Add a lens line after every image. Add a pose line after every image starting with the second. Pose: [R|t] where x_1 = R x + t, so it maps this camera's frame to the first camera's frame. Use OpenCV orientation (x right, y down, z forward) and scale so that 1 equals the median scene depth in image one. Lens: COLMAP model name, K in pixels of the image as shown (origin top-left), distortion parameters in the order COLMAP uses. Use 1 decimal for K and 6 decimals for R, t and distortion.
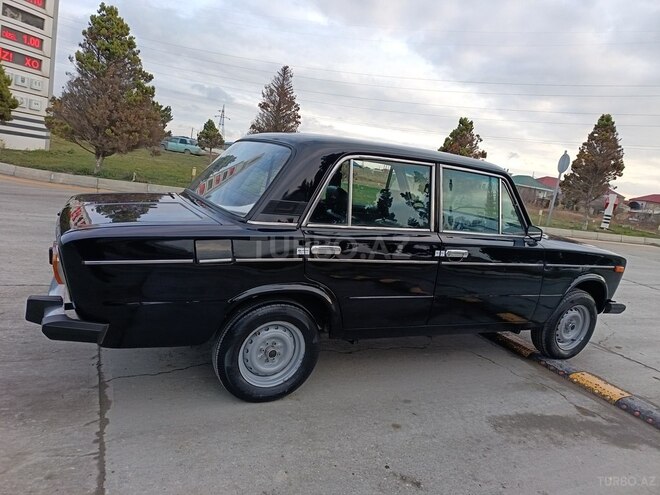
lens RADIAL K [[457.1, 0, 329.6], [0, 457.1, 247.6], [0, 0, 1]] dist [0.041484, -0.035298]
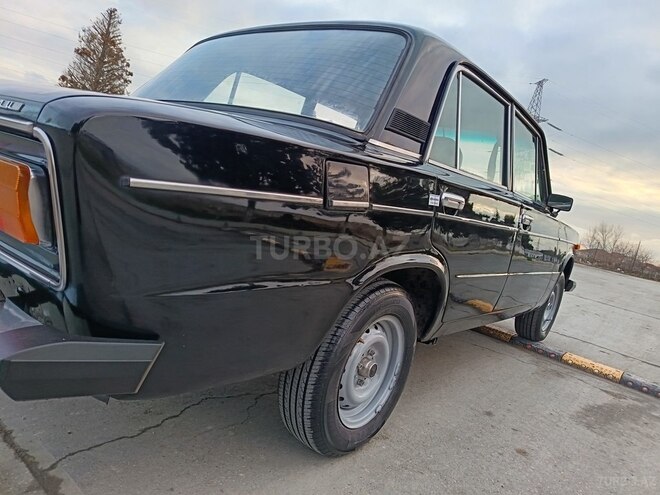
lens RADIAL K [[457.1, 0, 332.3], [0, 457.1, 247.9], [0, 0, 1]] dist [0.041484, -0.035298]
pose [[0.907165, 0.003316, 0.420762, -0.353099], [-0.008936, 0.999895, 0.011385, 0.052481], [-0.420680, -0.014088, 0.907100, 0.391545]]
